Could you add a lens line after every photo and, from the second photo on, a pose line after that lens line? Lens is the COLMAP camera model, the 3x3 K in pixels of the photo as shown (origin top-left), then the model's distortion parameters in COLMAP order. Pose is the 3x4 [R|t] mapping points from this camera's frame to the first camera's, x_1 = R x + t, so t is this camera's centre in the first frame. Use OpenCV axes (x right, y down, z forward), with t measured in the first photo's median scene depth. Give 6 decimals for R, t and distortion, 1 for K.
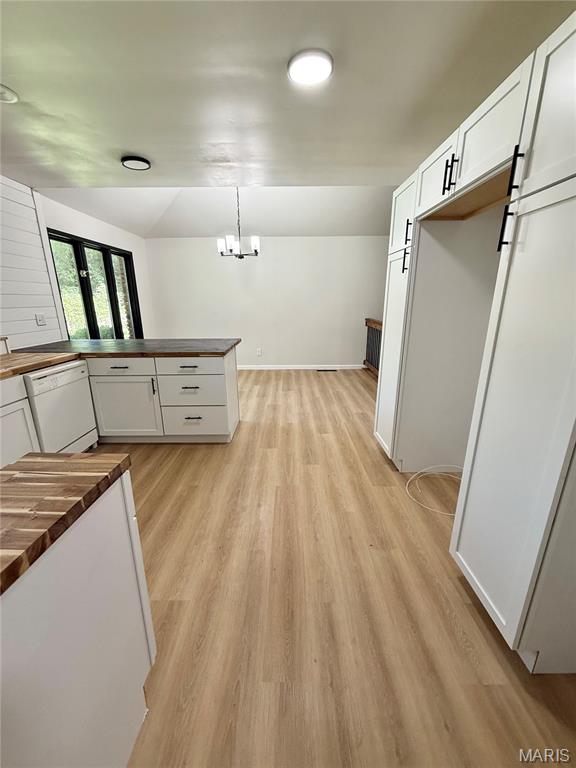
lens RADIAL K [[304.9, 0, 288.0], [0, 304.9, 384.0], [0, 0, 1]] dist [-0.001434, 0.000036]
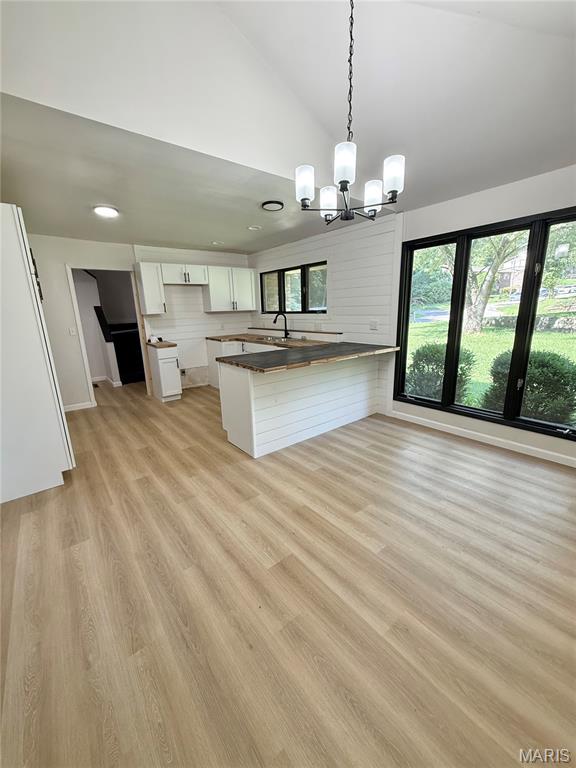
lens RADIAL K [[304.9, 0, 288.0], [0, 304.9, 384.0], [0, 0, 1]] dist [-0.001434, 0.000036]
pose [[-0.780653, 0.171949, -0.600845, 0.271177], [-0.140643, 0.888410, 0.436976, -0.507008], [0.608934, 0.425631, -0.669356, 1.769498]]
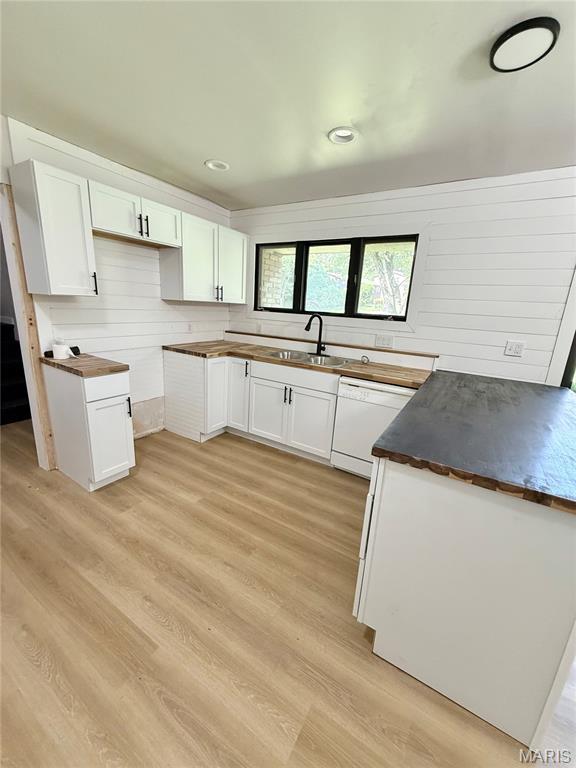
lens RADIAL K [[308.9, 0, 288.0], [0, 308.9, 384.0], [0, 0, 1]] dist [0.001162, 0.000172]
pose [[-0.519897, 0.179853, -0.835081, 0.163576], [-0.283781, 0.885700, 0.367428, -0.263463], [0.805714, 0.428005, -0.409434, 0.916174]]
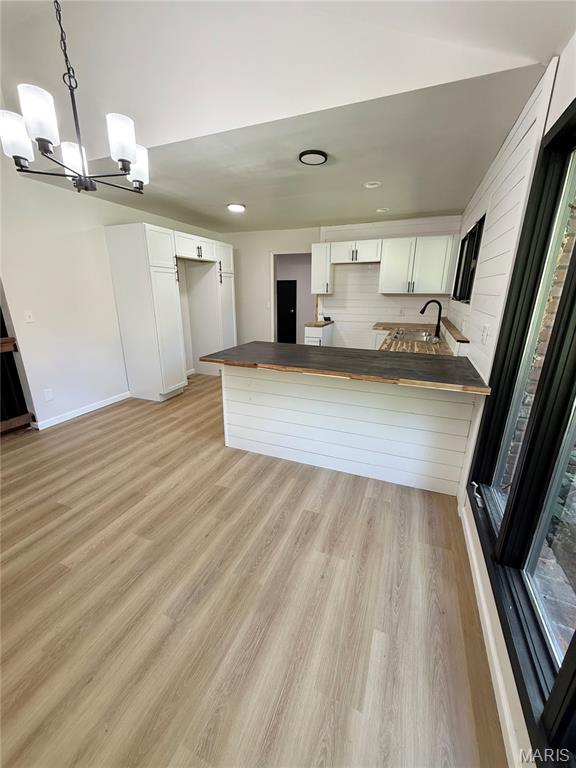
lens RADIAL K [[304.9, 0, 288.0], [0, 304.9, 384.0], [0, 0, 1]] dist [-0.001434, 0.000036]
pose [[-0.924725, -0.111860, 0.363828, -0.692817], [0.103046, 0.846580, 0.522191, -0.507355], [-0.366421, 0.520374, -0.771328, 1.726585]]
